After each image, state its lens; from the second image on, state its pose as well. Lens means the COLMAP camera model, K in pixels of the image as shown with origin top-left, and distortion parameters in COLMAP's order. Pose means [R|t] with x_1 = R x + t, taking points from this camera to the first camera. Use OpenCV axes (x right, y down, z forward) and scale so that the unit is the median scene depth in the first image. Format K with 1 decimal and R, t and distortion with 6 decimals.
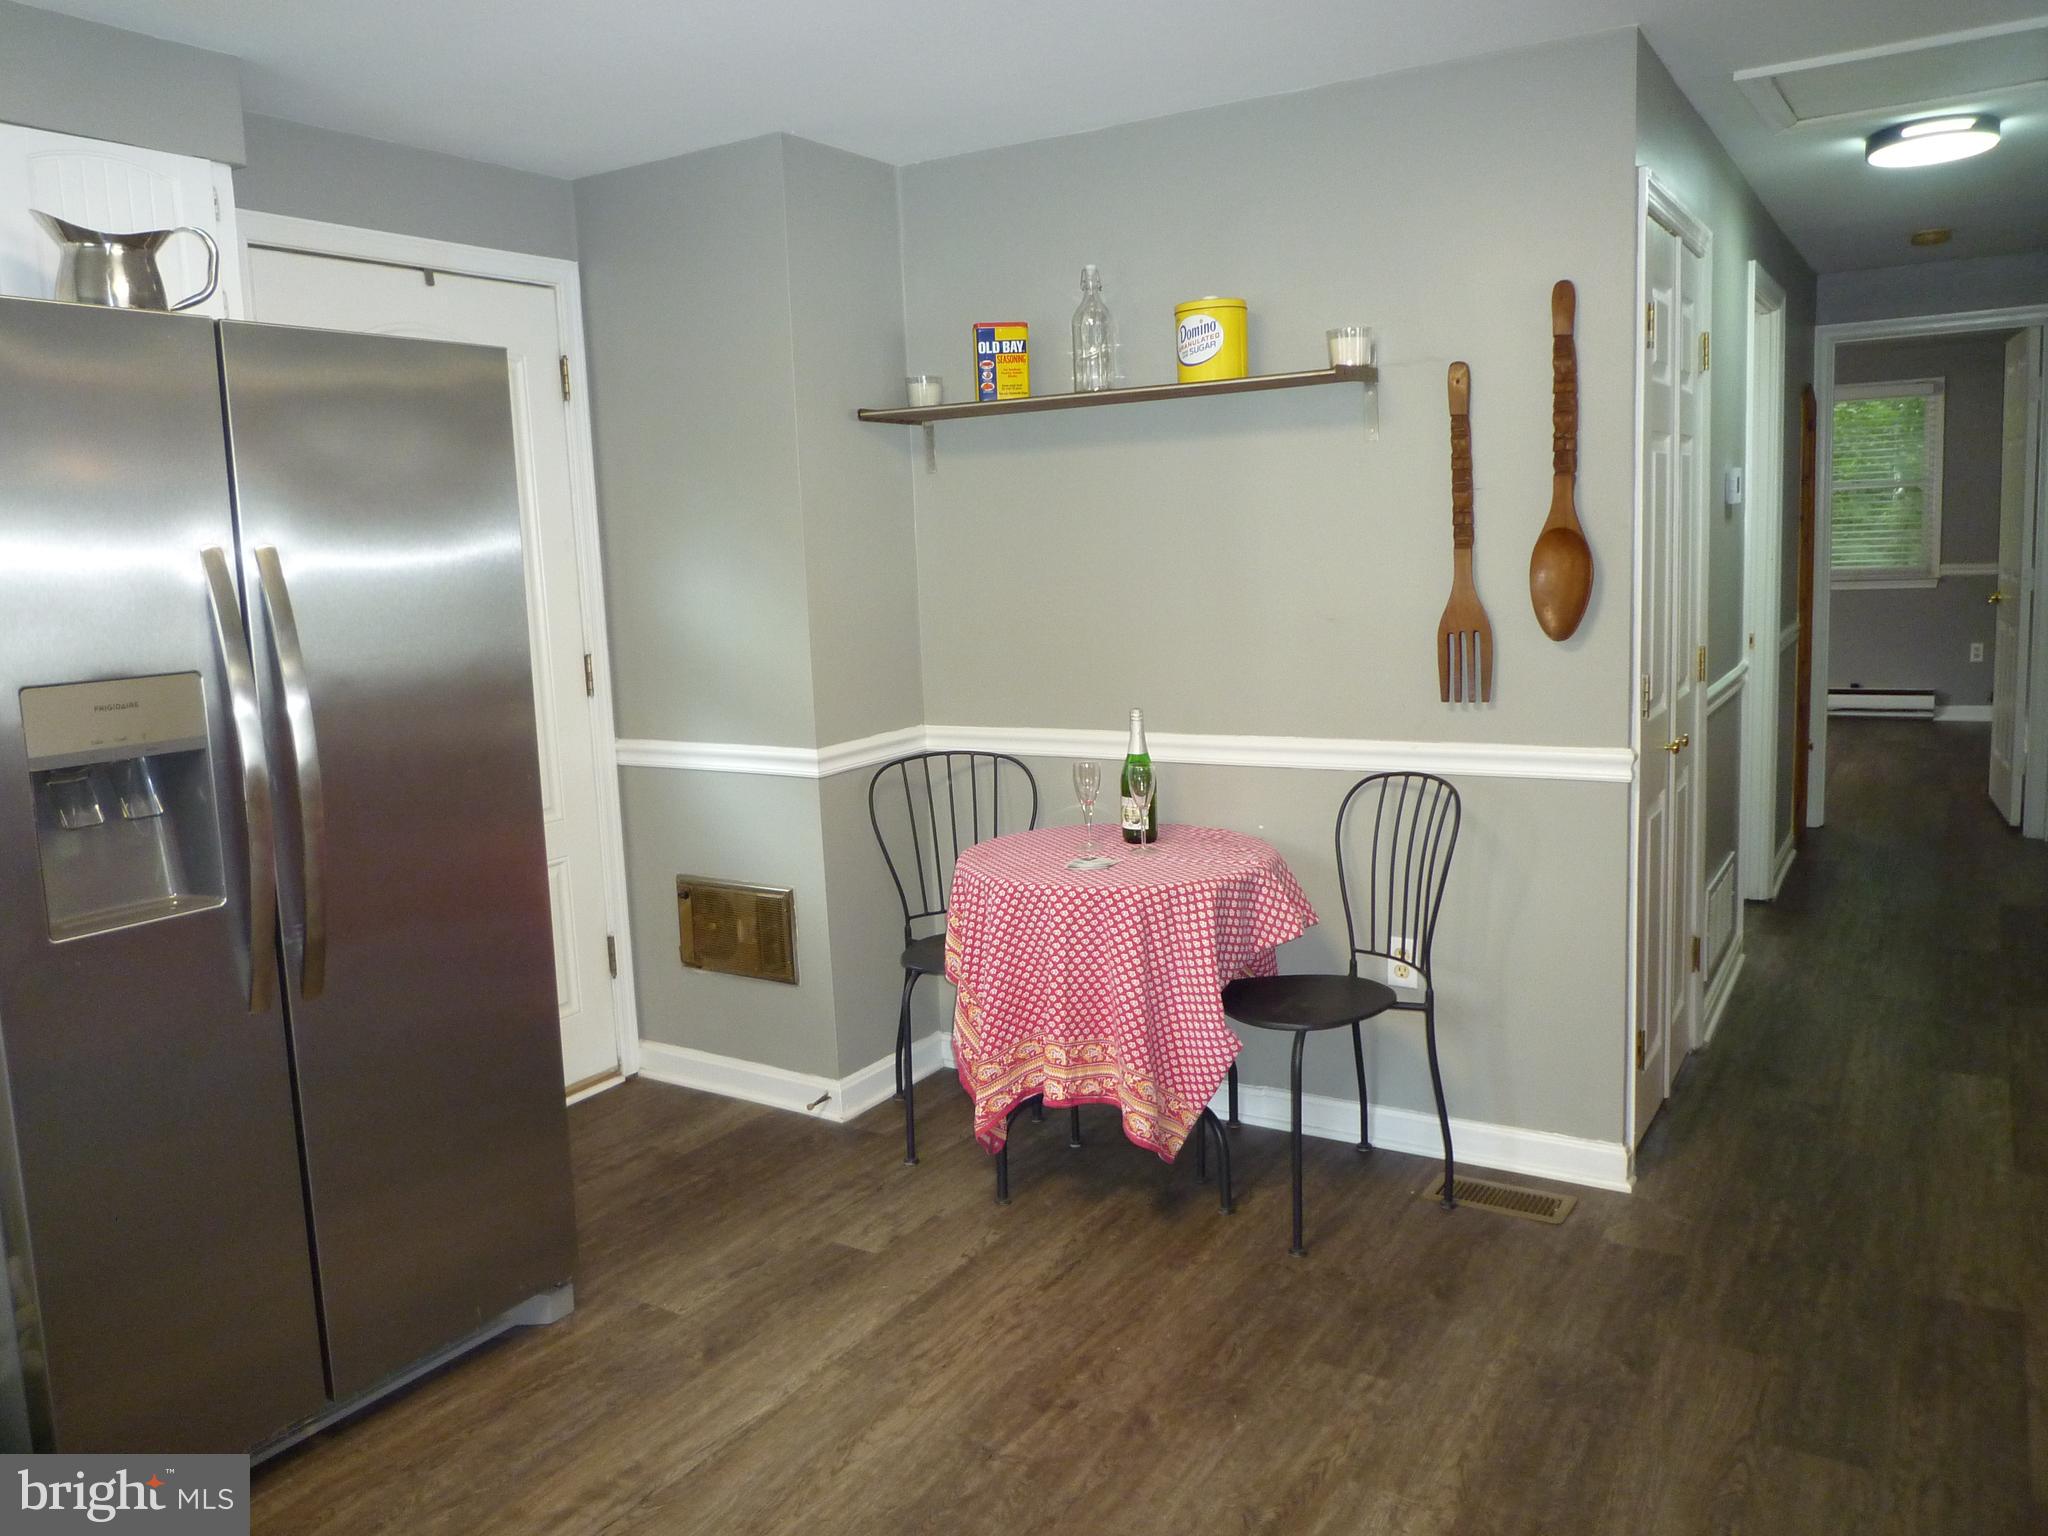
lens RADIAL K [[1525.1, 0, 1024.7], [0, 1525.1, 736.9], [0, 0, 1]] dist [-0.013497, -0.002999]
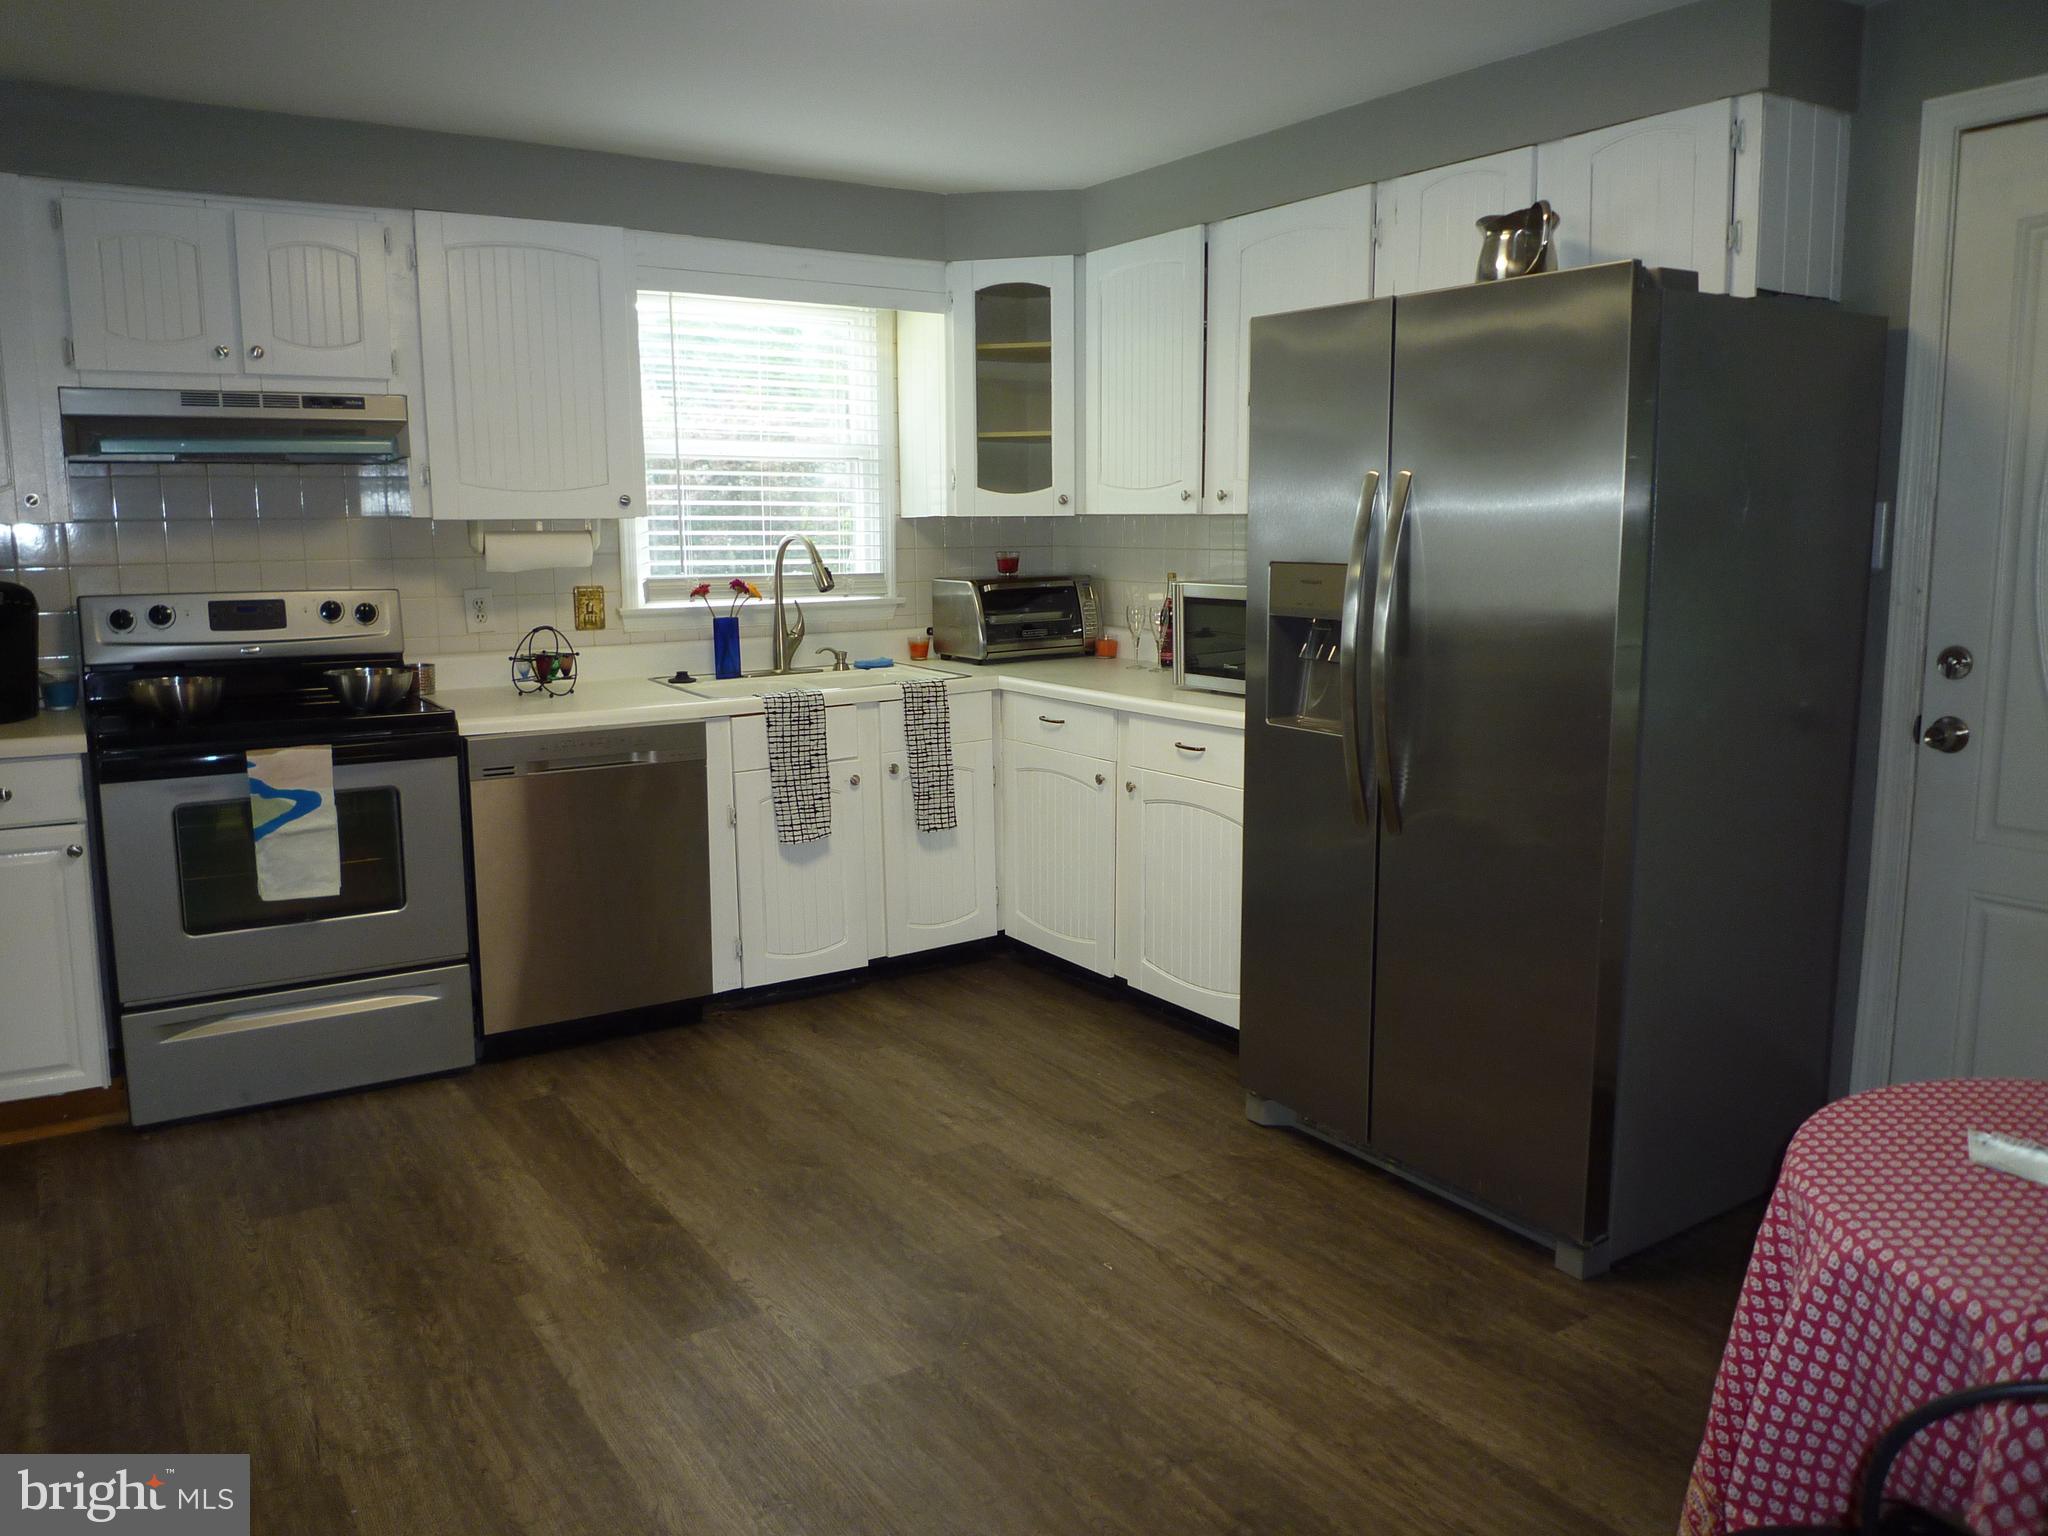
lens RADIAL K [[1509.8, 0, 1024.0], [0, 1509.8, 768.0], [0, 0, 1]] dist [0.001252, -0.043374]
pose [[-0.411182, 0.186226, -0.892328, 0.499124], [-0.099405, 0.963911, 0.246971, -0.104592], [0.906117, 0.190252, -0.377831, 0.772000]]
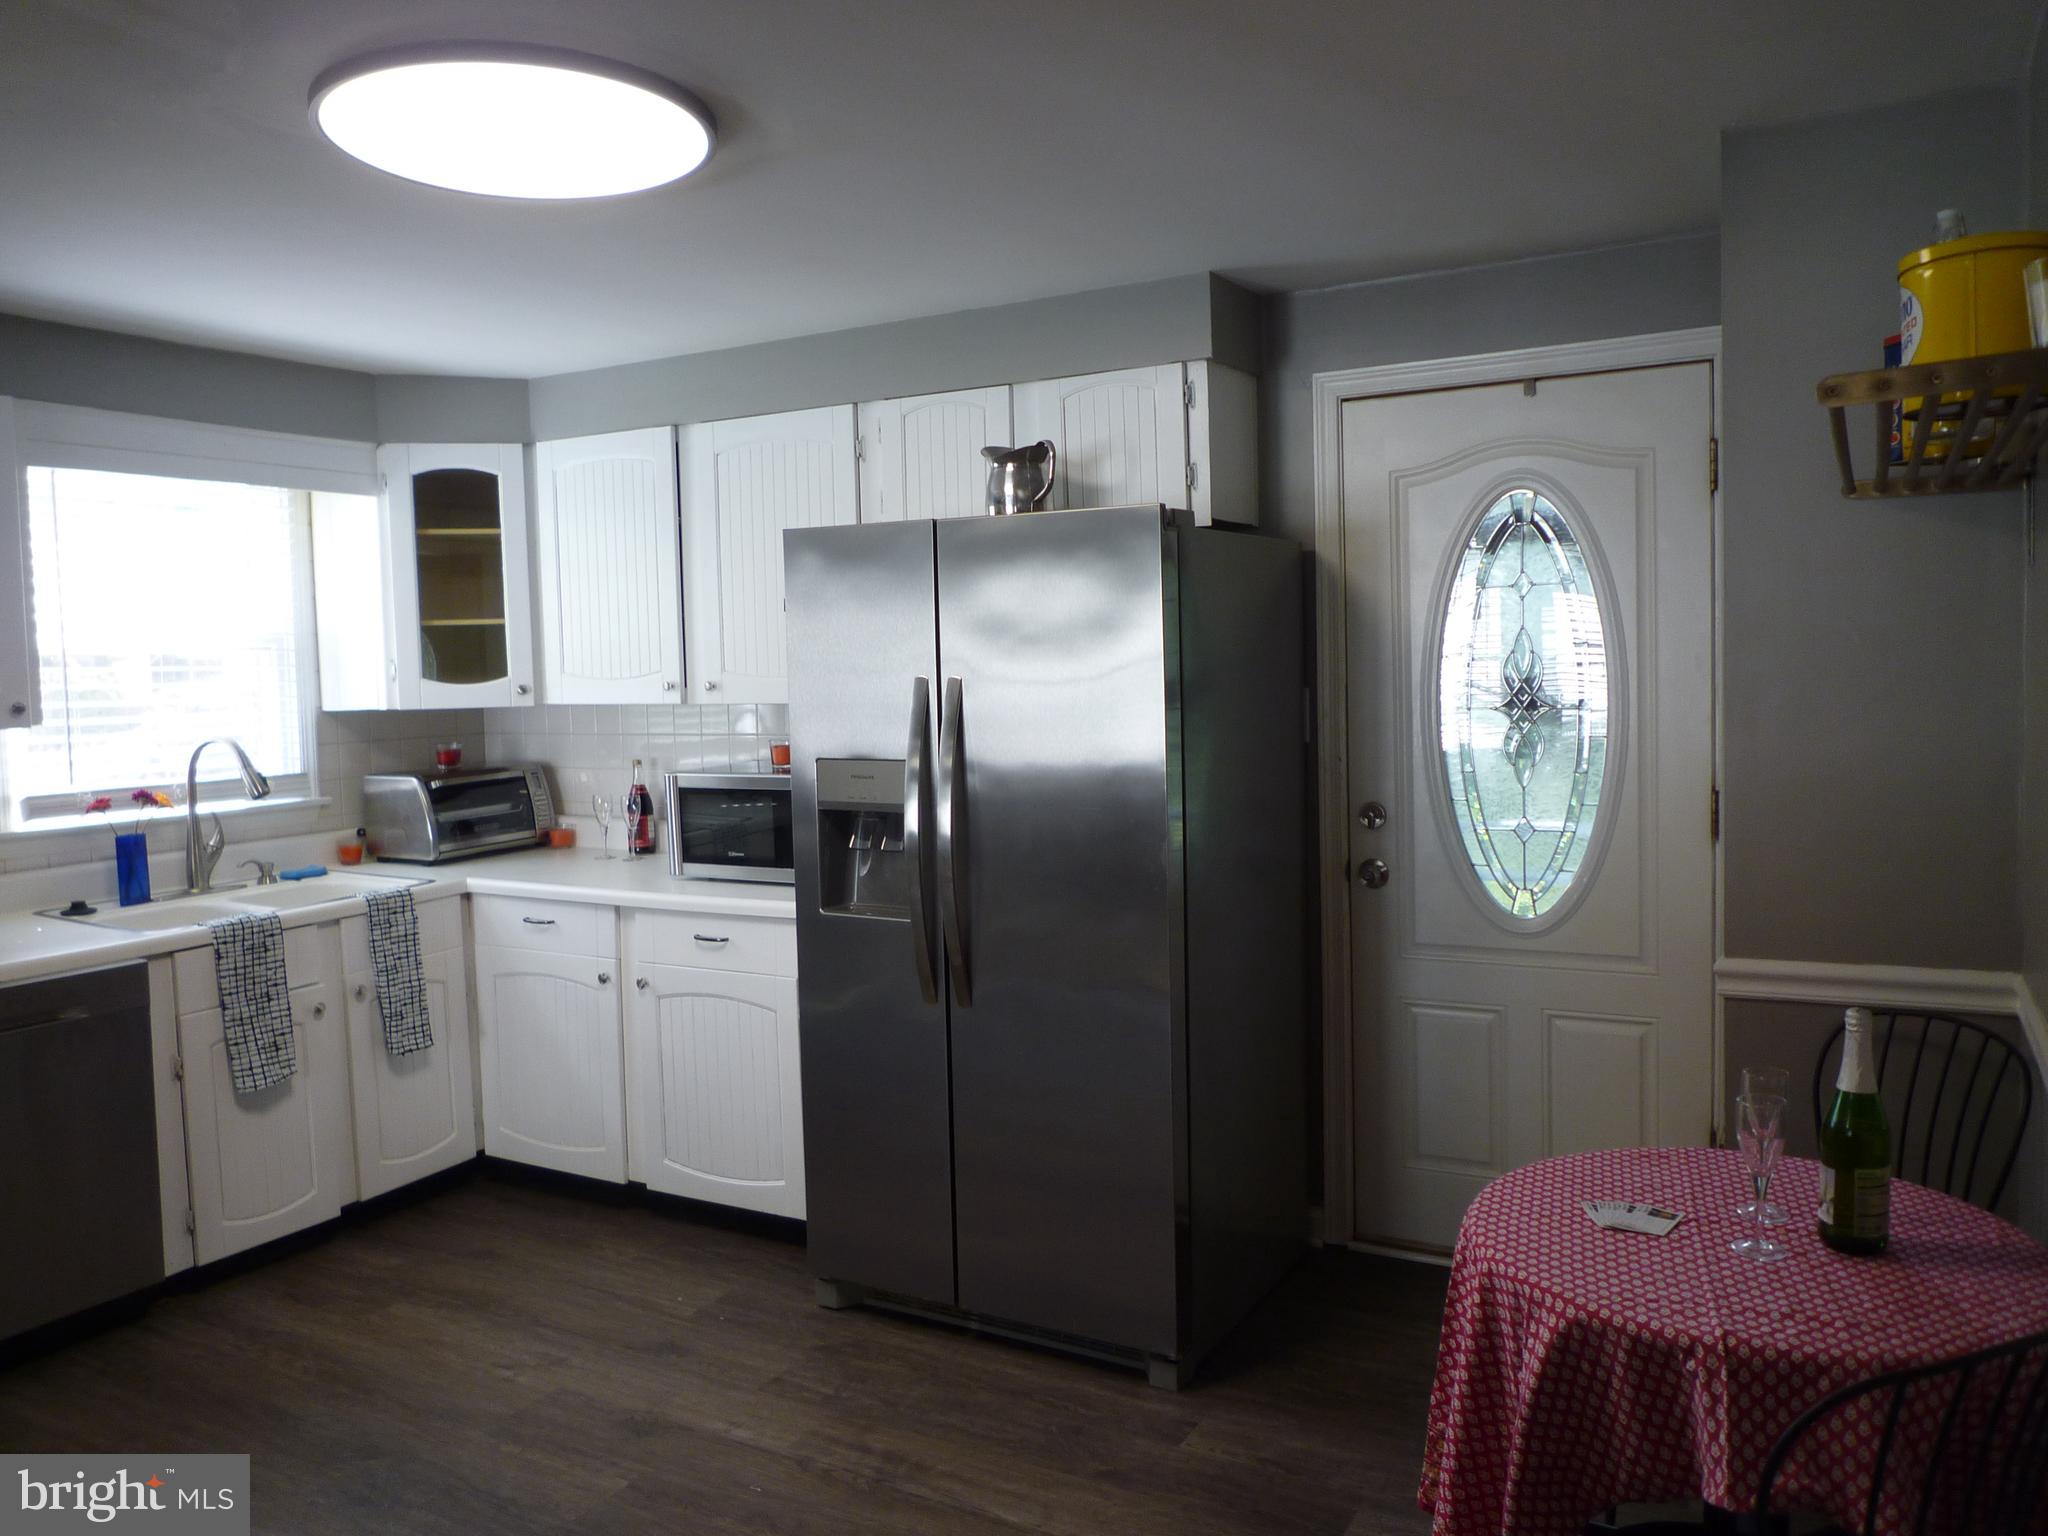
lens RADIAL K [[1516.0, 0, 1027.1], [0, 1516.0, 760.3], [0, 0, 1]] dist [-0.033740, 0.000194]
pose [[0.047885, 0.103200, -0.993507, 0.553025], [-0.110389, 0.989102, 0.097422, -0.119634], [0.992734, 0.105007, 0.058755, 0.621248]]
